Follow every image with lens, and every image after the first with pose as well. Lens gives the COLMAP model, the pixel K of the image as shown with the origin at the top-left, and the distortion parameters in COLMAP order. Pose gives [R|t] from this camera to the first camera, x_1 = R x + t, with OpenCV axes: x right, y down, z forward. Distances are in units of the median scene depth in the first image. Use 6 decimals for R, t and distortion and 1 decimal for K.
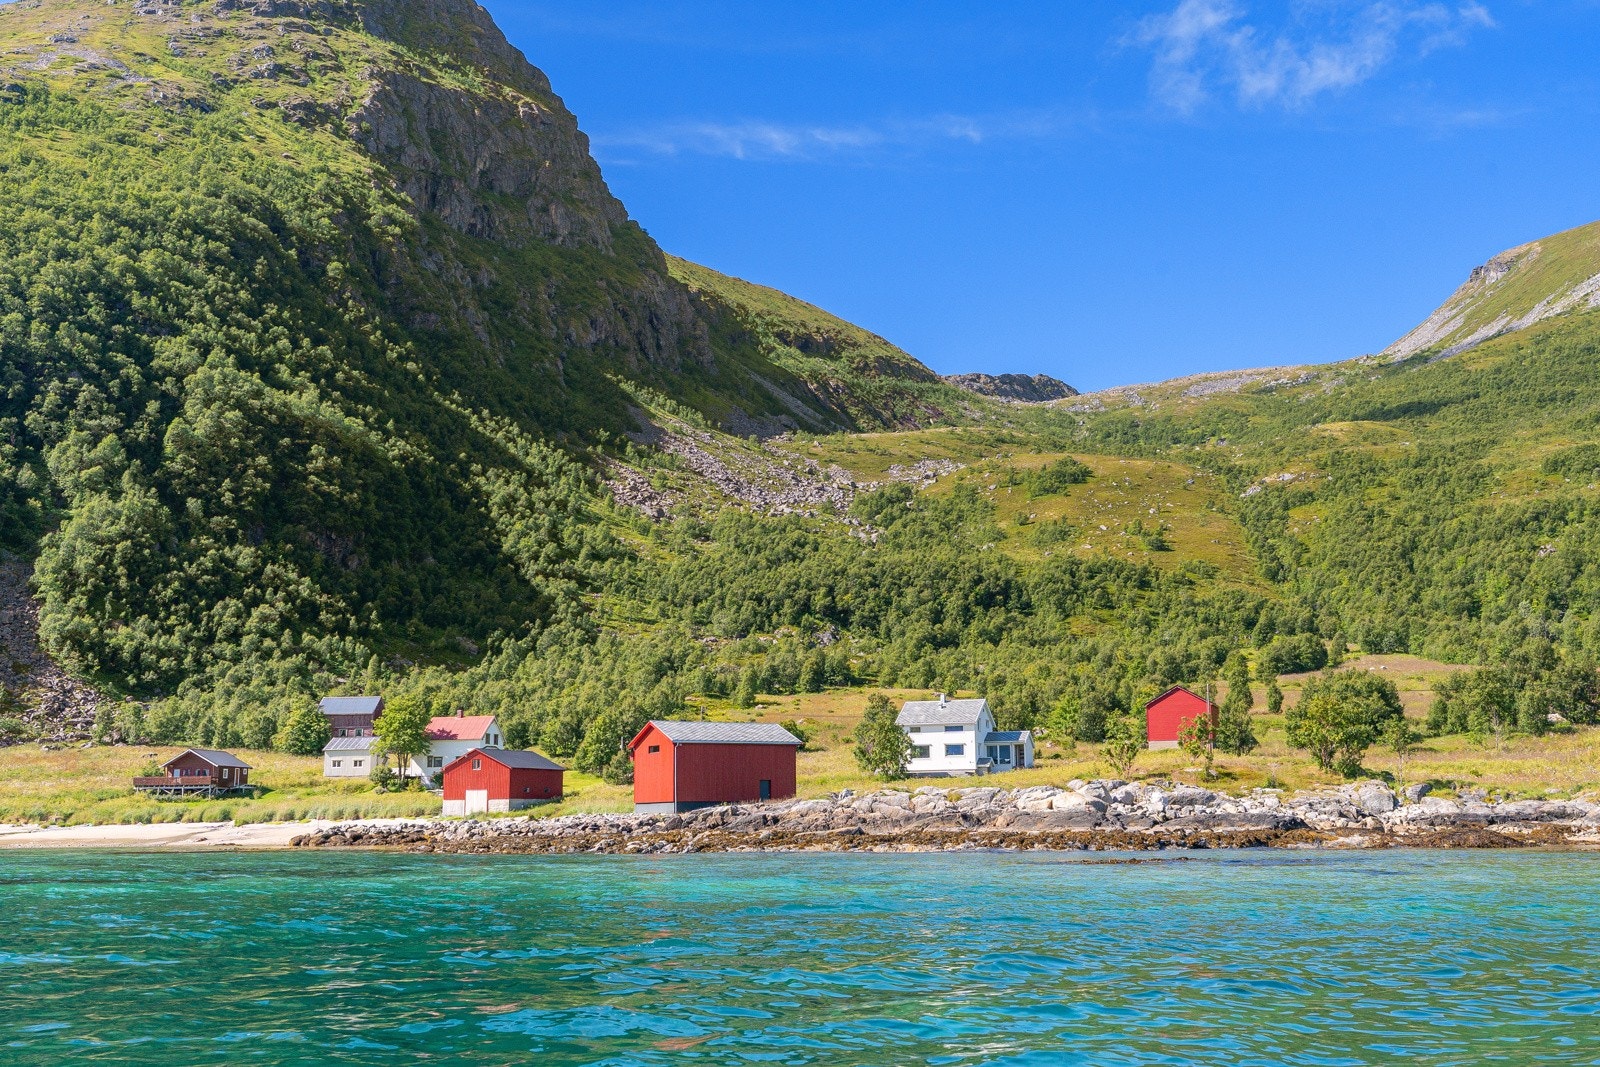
lens RADIAL K [[1601.4, 0, 804.2], [0, 1601.4, 536.4], [0, 0, 1]] dist [0.008405, 0.008171]
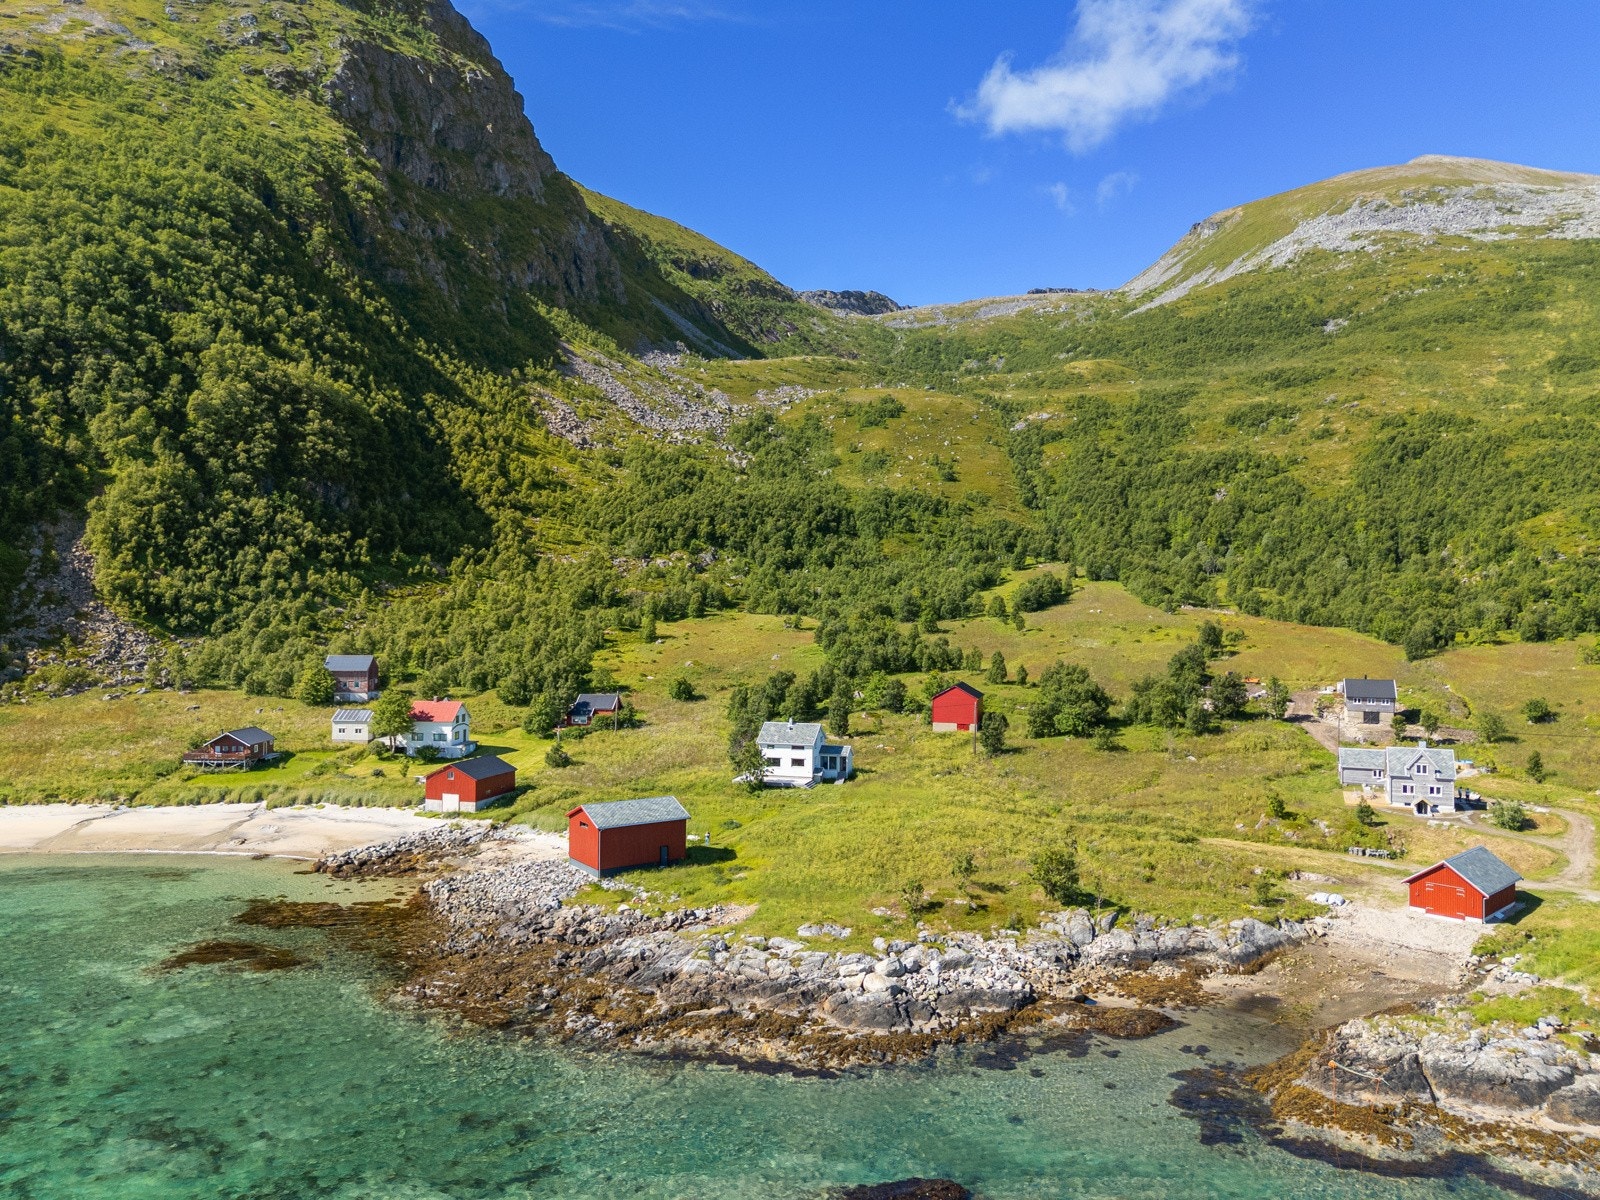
lens RADIAL K [[1169.6, 0, 803.9], [0, 1169.6, 598.5], [0, 0, 1]] dist [0.076178, -0.063065]
pose [[0.994995, 0.017163, 0.098437, -0.002121], [-0.033935, 0.984629, 0.171332, -0.071666], [-0.093983, -0.173815, 0.980283, 0.003027]]
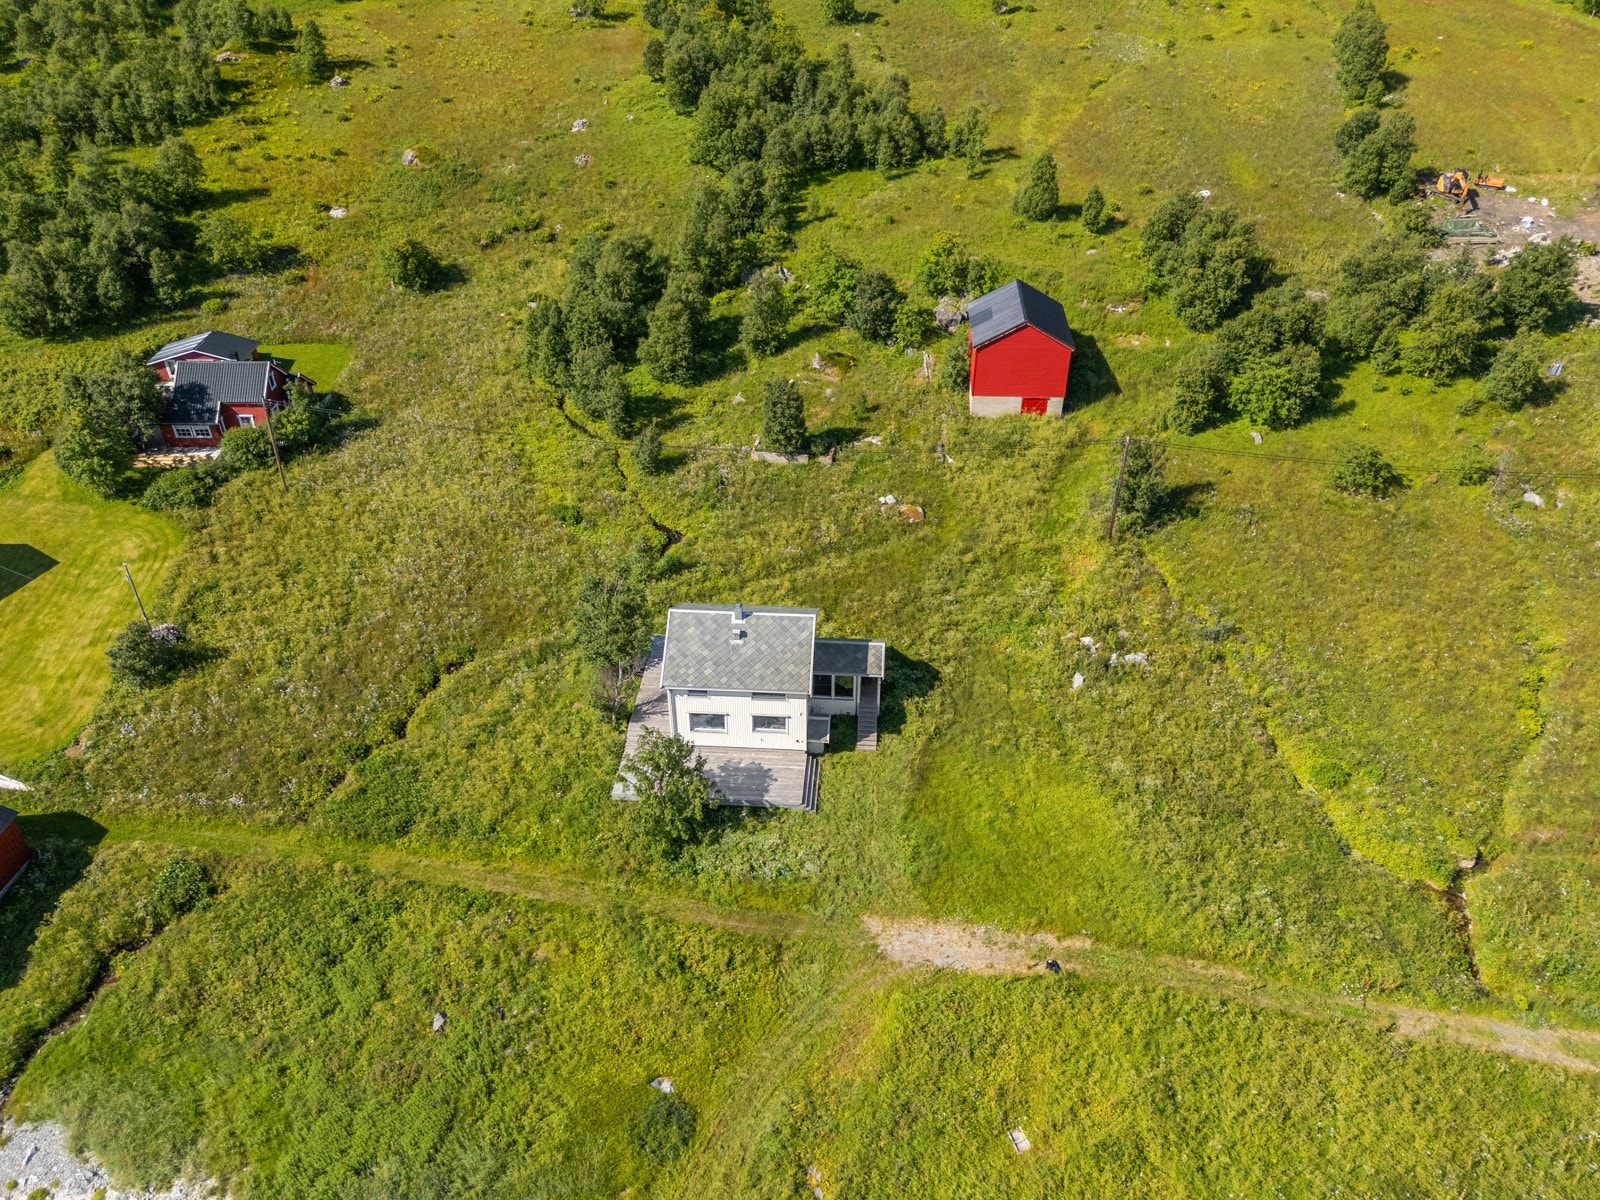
lens RADIAL K [[1169.6, 0, 803.9], [0, 1169.6, 598.5], [0, 0, 1]] dist [0.076178, -0.063065]
pose [[0.957611, -0.160548, 0.239178, 0.004830], [-0.054234, 0.714961, 0.697057, -0.072946], [-0.282914, -0.680481, 0.675947, 0.283985]]
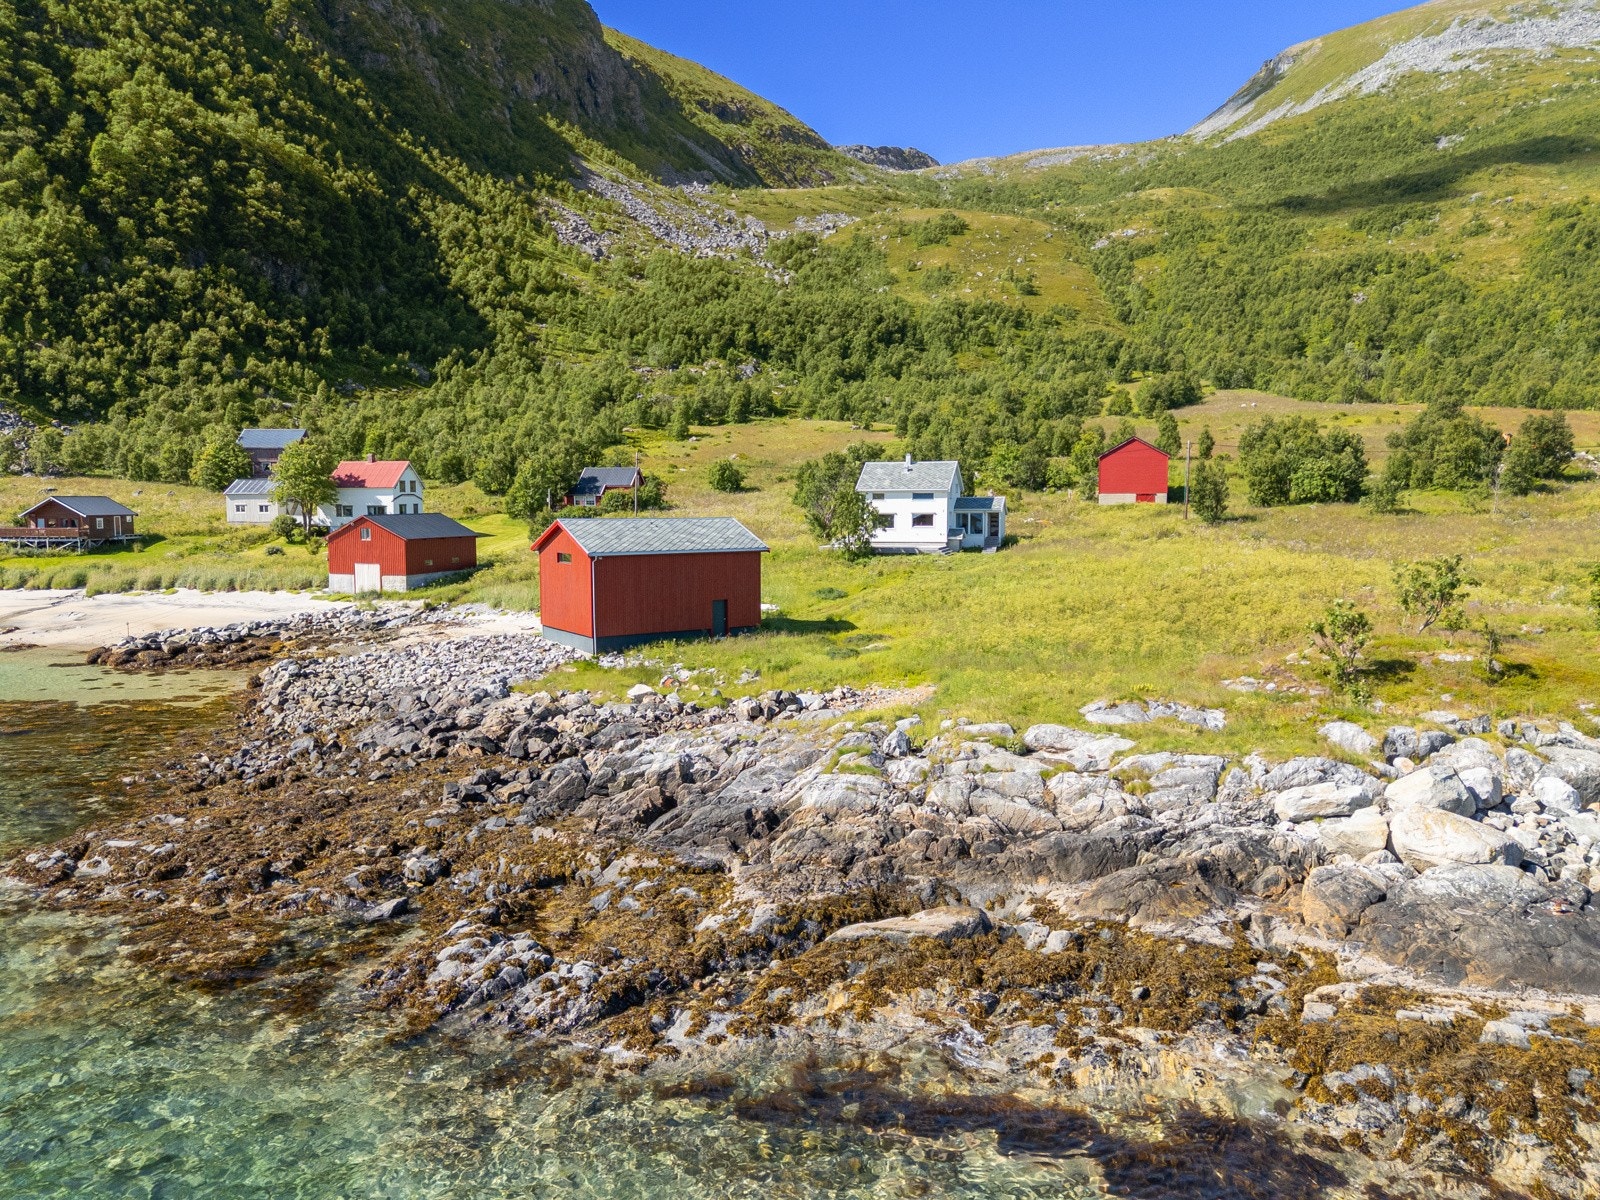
lens RADIAL K [[1174.9, 0, 804.6], [0, 1174.9, 594.9], [0, 0, 1]] dist [0.077784, -0.061632]
pose [[0.997316, 0.000704, 0.073210, -0.007280], [-0.019436, 0.966621, 0.255474, 0.003329], [-0.070586, -0.256211, 0.964040, 0.140180]]
